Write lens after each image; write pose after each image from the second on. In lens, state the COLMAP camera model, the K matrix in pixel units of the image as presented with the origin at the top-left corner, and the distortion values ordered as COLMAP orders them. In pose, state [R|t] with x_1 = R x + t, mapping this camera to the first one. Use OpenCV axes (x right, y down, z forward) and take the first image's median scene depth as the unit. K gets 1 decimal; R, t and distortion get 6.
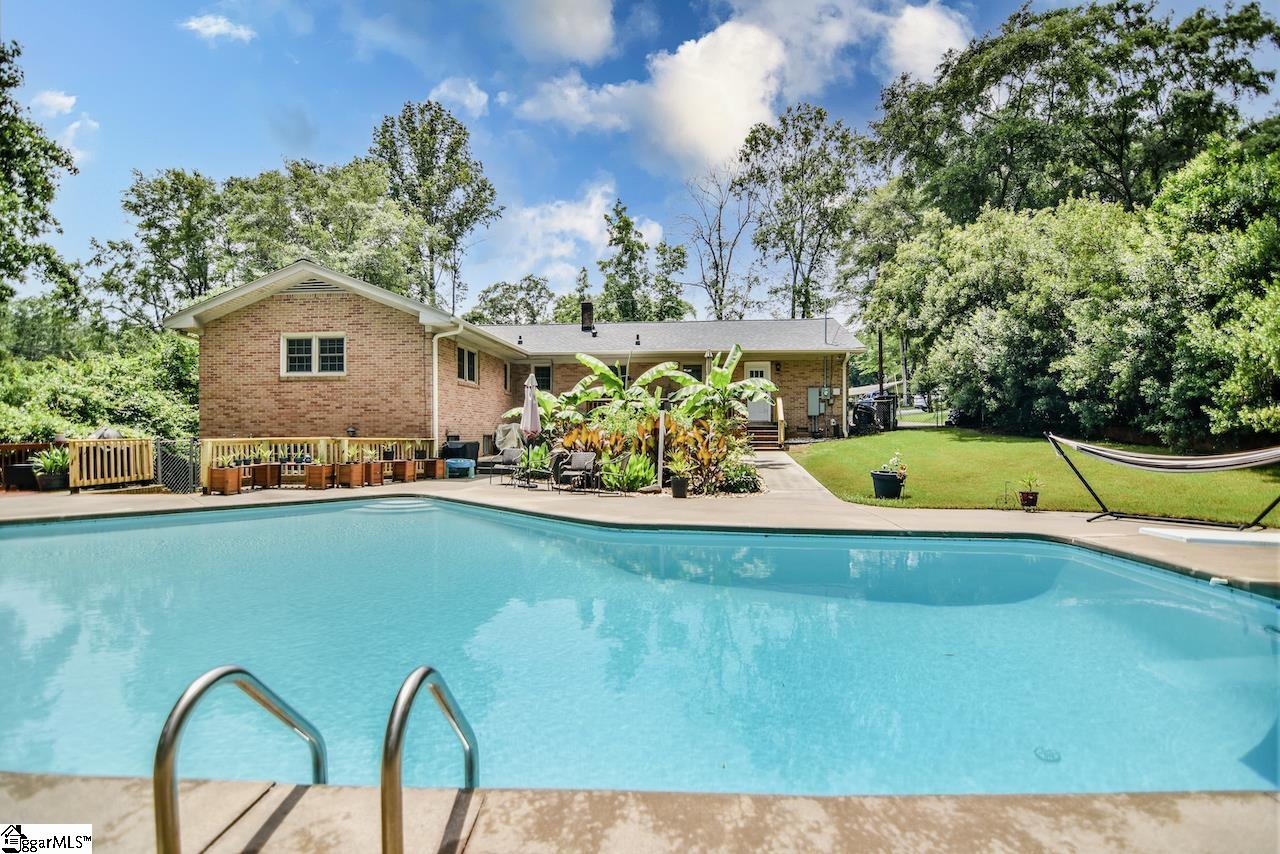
lens RADIAL K [[623.6, 0, 640.0], [0, 623.6, 427.0], [0, 0, 1]] dist [-0.003461, -0.012473]
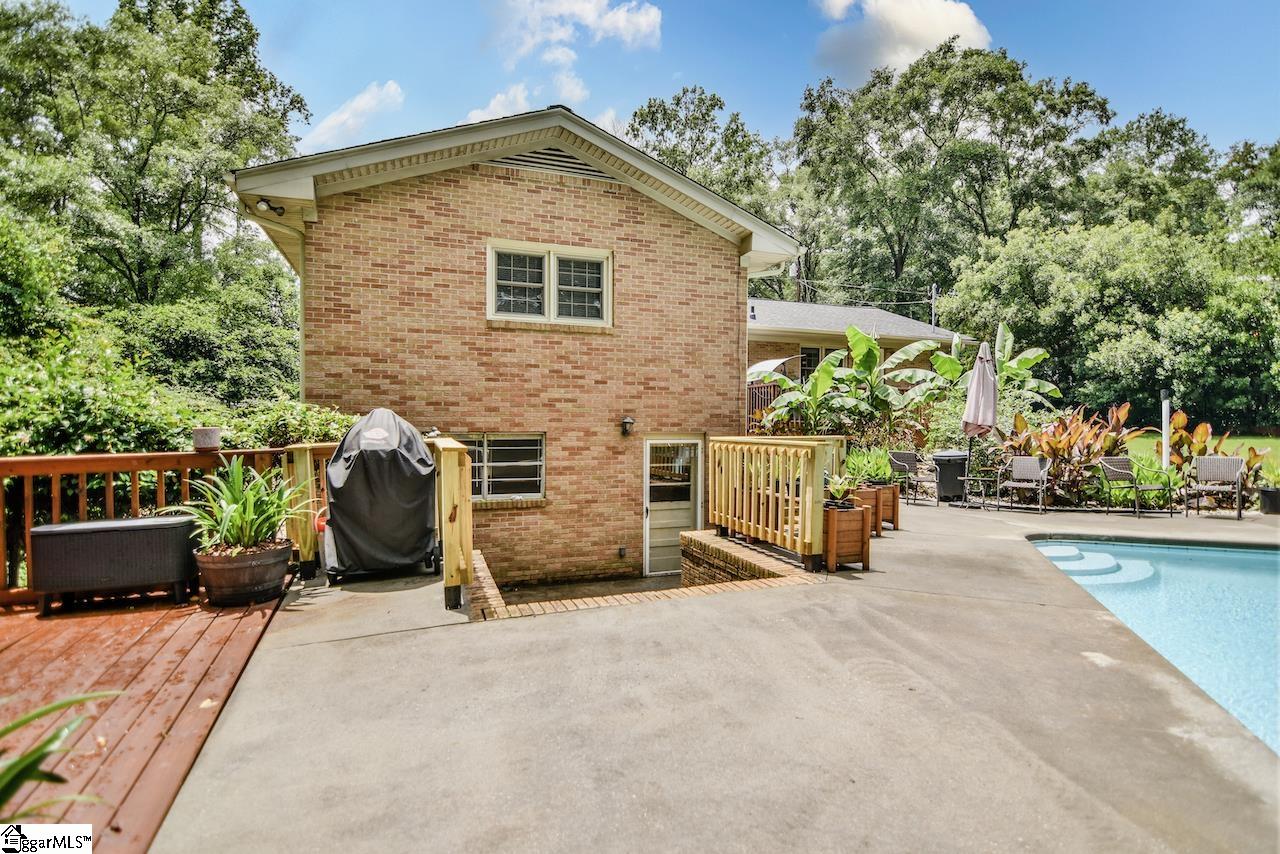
lens RADIAL K [[623.6, 0, 640.0], [0, 623.6, 427.0], [0, 0, 1]] dist [-0.003461, -0.012473]
pose [[0.905157, 0.005376, 0.425044, -0.629891], [-0.010110, 0.999909, 0.008884, 0.004377], [-0.424958, -0.012339, 0.905129, 0.420902]]
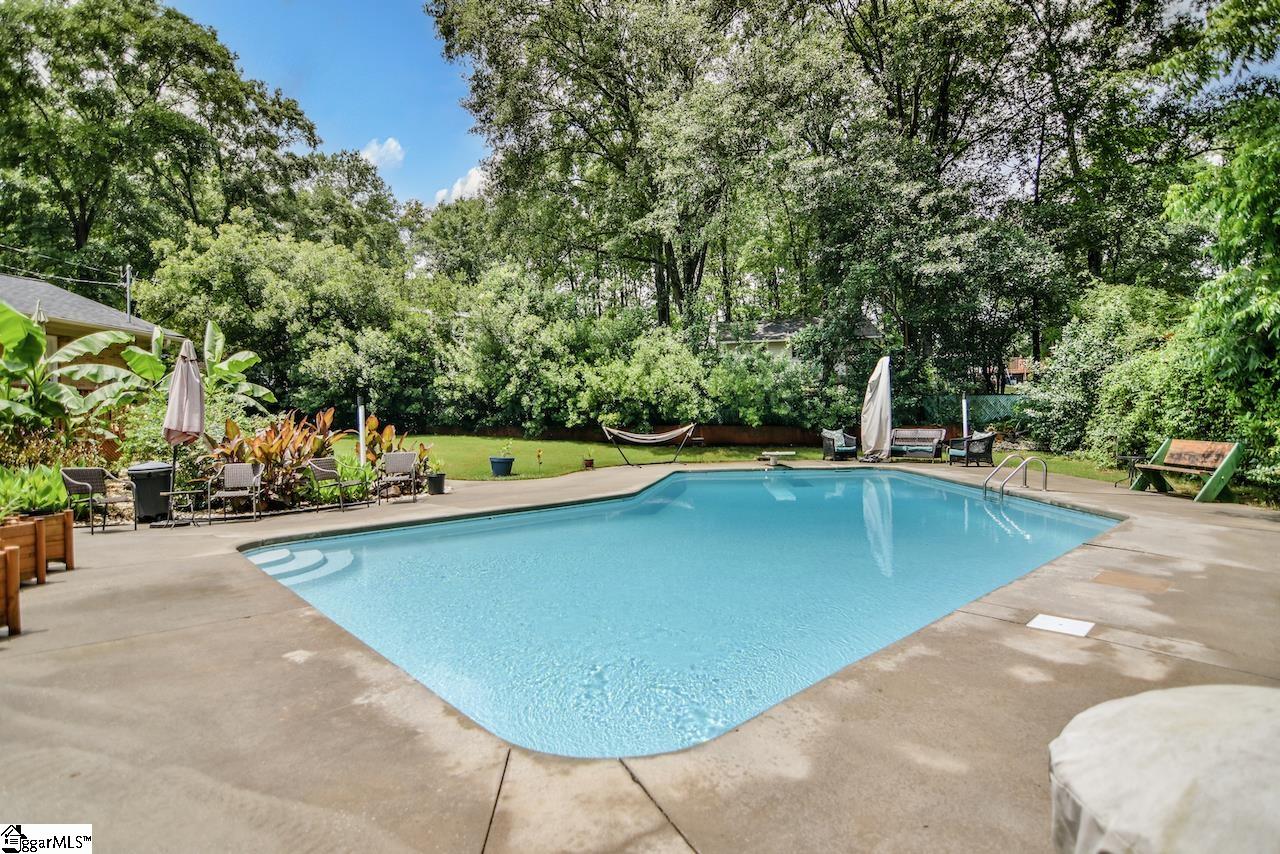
lens RADIAL K [[634.3, 0, 656.0], [0, 634.3, 423.9], [0, 0, 1]] dist [-0.001372, -0.013189]
pose [[0.008090, 0.000651, 0.999967, -0.620540], [0.015158, 0.999885, -0.000774, 0.004258], [-0.999852, 0.015163, 0.008080, 0.416261]]
